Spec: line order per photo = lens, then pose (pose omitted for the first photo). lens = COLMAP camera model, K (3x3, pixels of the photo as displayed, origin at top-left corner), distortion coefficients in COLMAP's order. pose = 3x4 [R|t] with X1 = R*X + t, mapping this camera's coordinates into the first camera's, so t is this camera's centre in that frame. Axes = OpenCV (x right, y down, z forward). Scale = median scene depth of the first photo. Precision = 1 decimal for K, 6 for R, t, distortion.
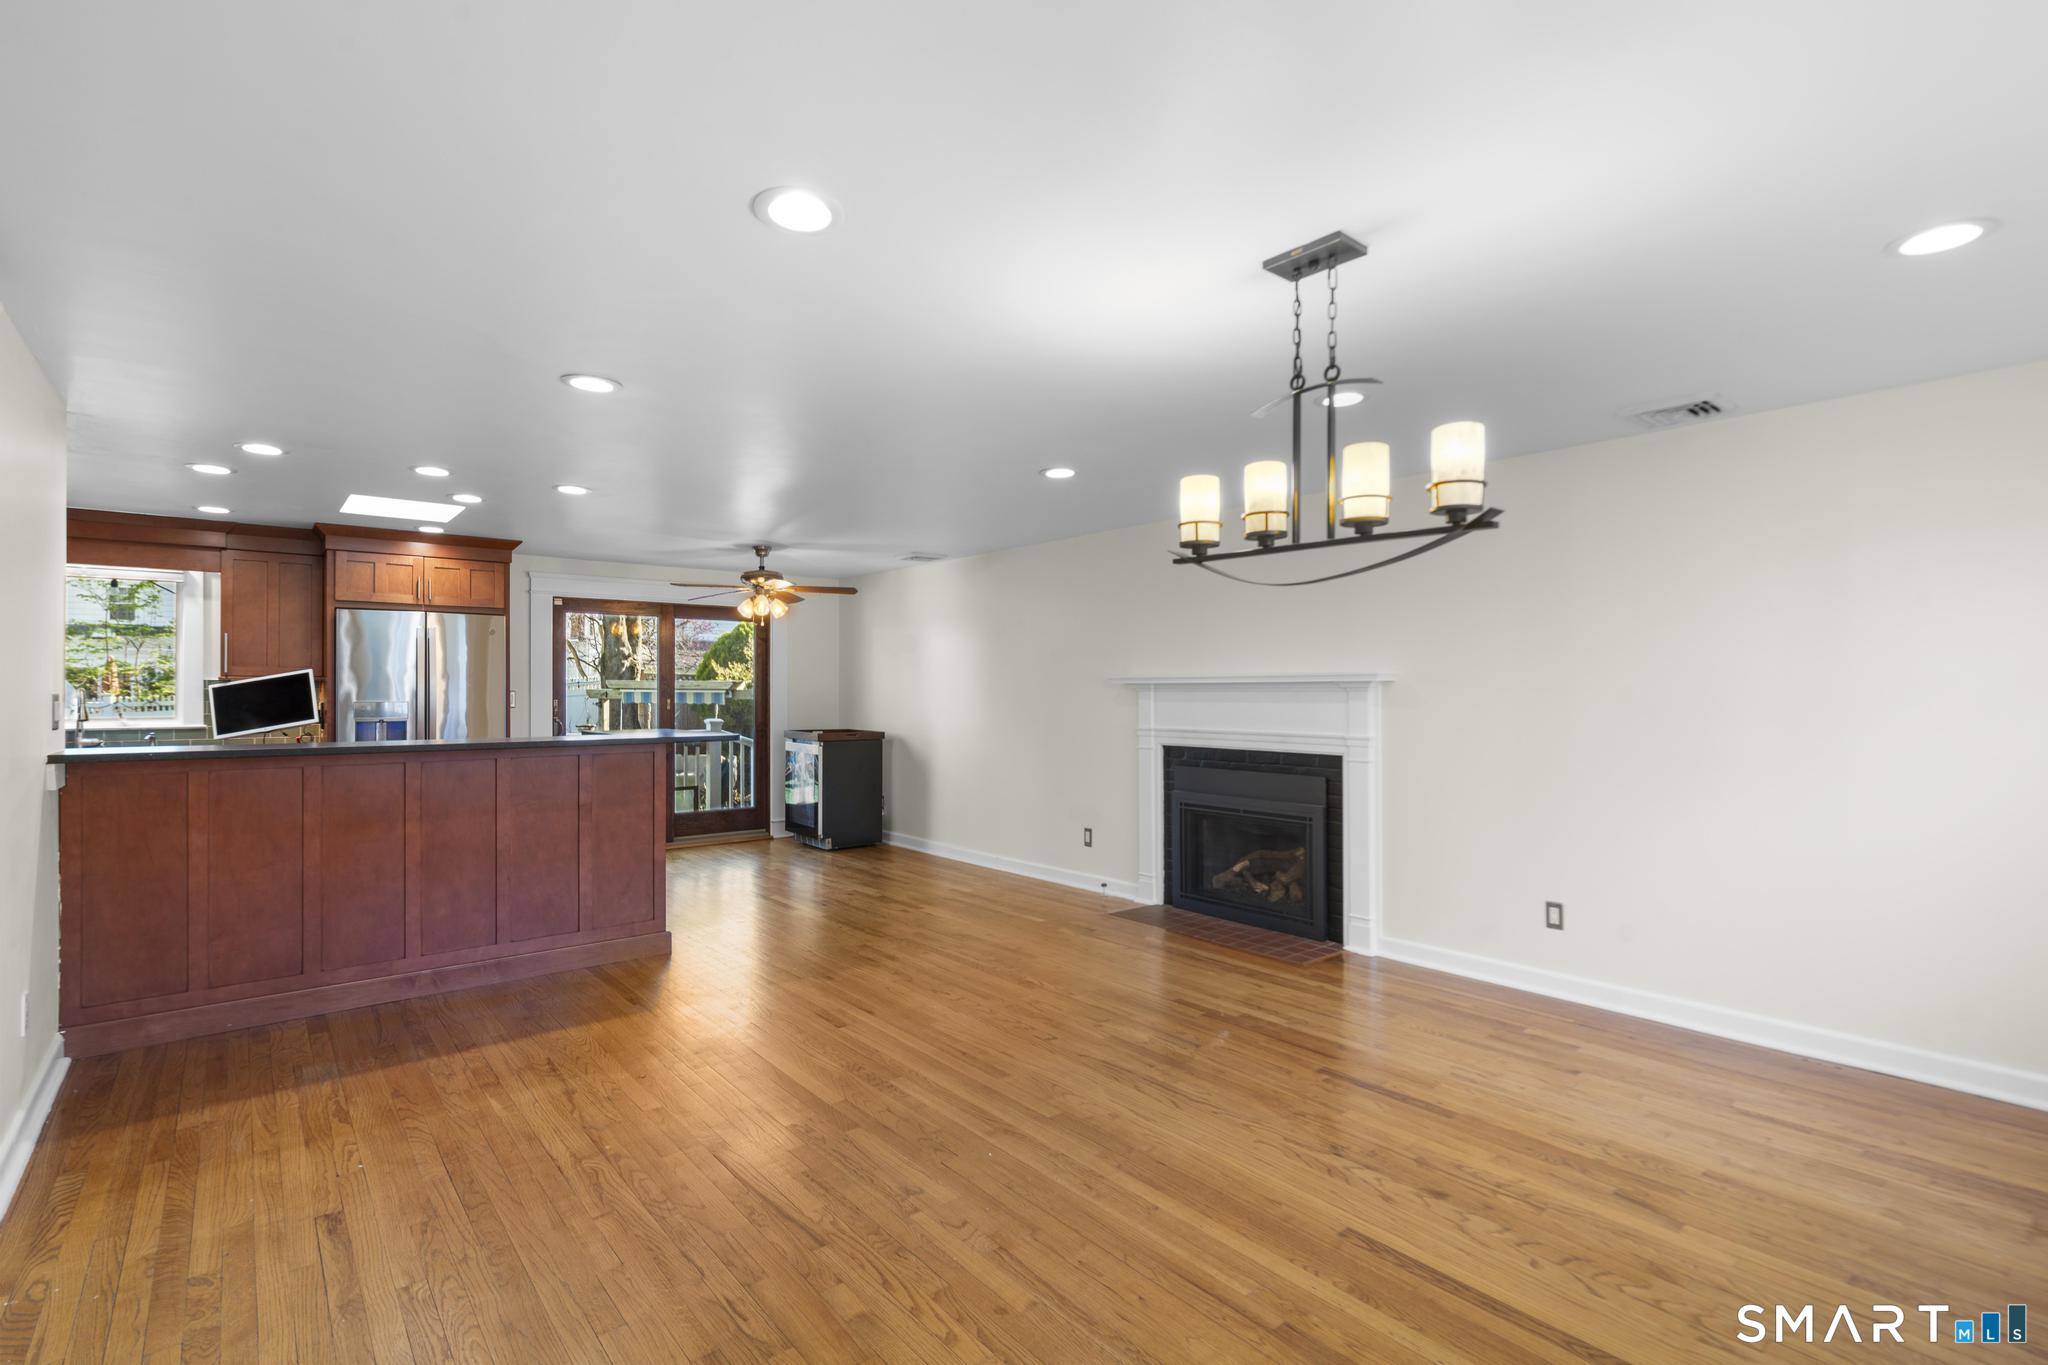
lens RADIAL K [[959.0, 0, 1034.2], [0, 959.0, 684.5], [0, 0, 1]] dist [-0.005553, 0.005232]
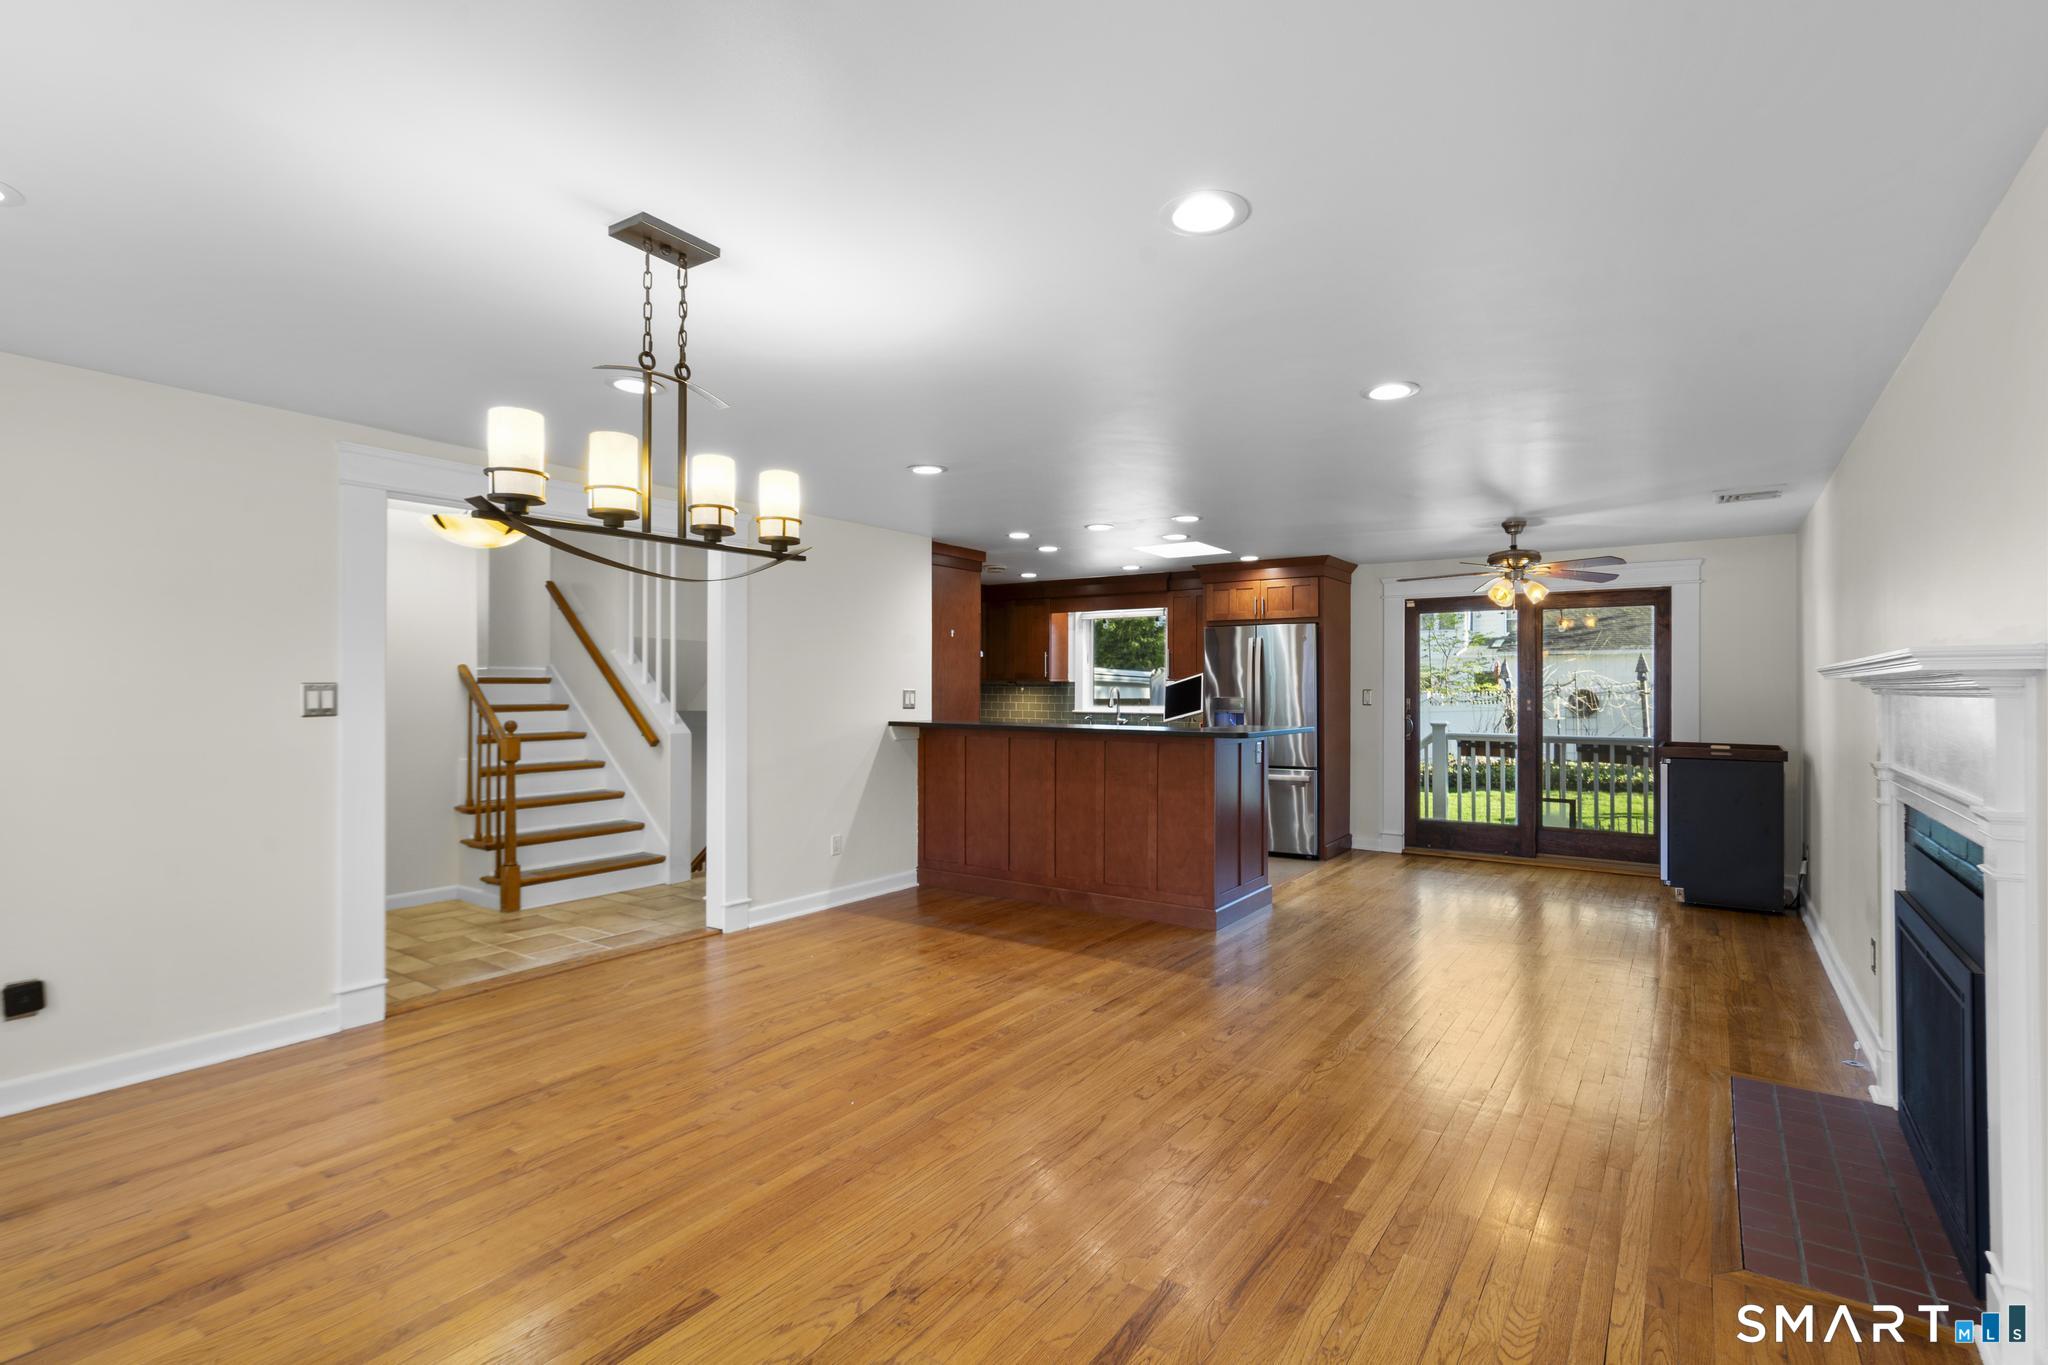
lens RADIAL K [[959.0, 0, 1031.8], [0, 959.0, 686.1], [0, 0, 1]] dist [-0.005553, 0.005232]
pose [[0.263456, -0.000597, -0.964671, 0.598772], [0.002889, 0.999996, 0.000170, 0.001749], [0.964667, -0.002832, 0.263457, 0.498596]]
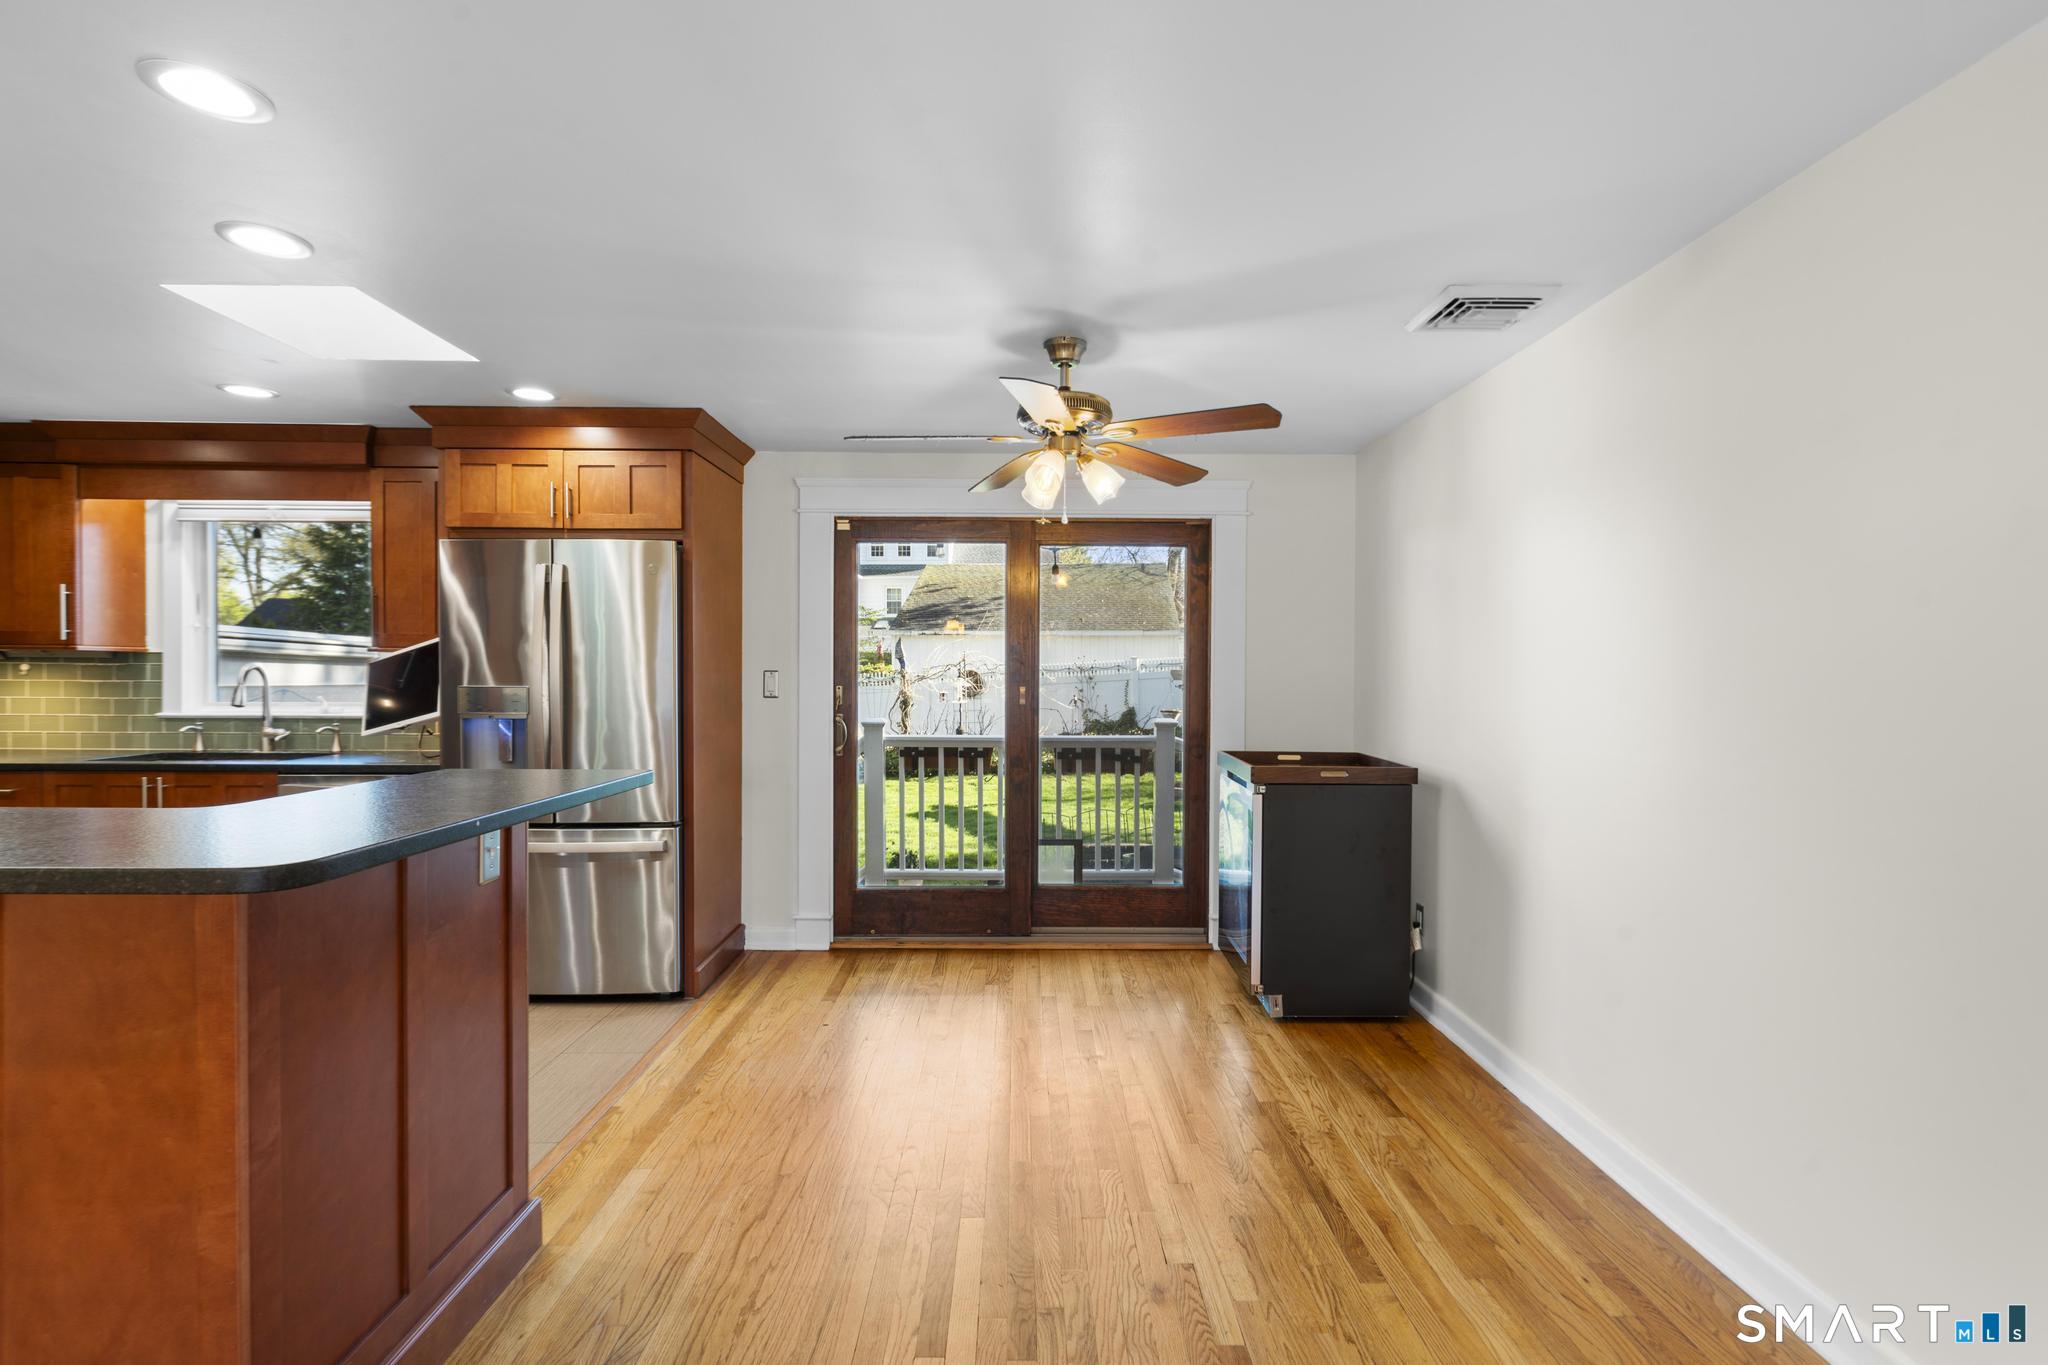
lens RADIAL K [[959.0, 0, 1026.2], [0, 959.0, 684.7], [0, 0, 1]] dist [-0.005553, 0.005232]
pose [[0.772943, 0.014228, -0.634316, -0.026476], [-0.002435, 0.999808, 0.019459, 0.004811], [0.634471, -0.013496, 0.772829, 0.906263]]
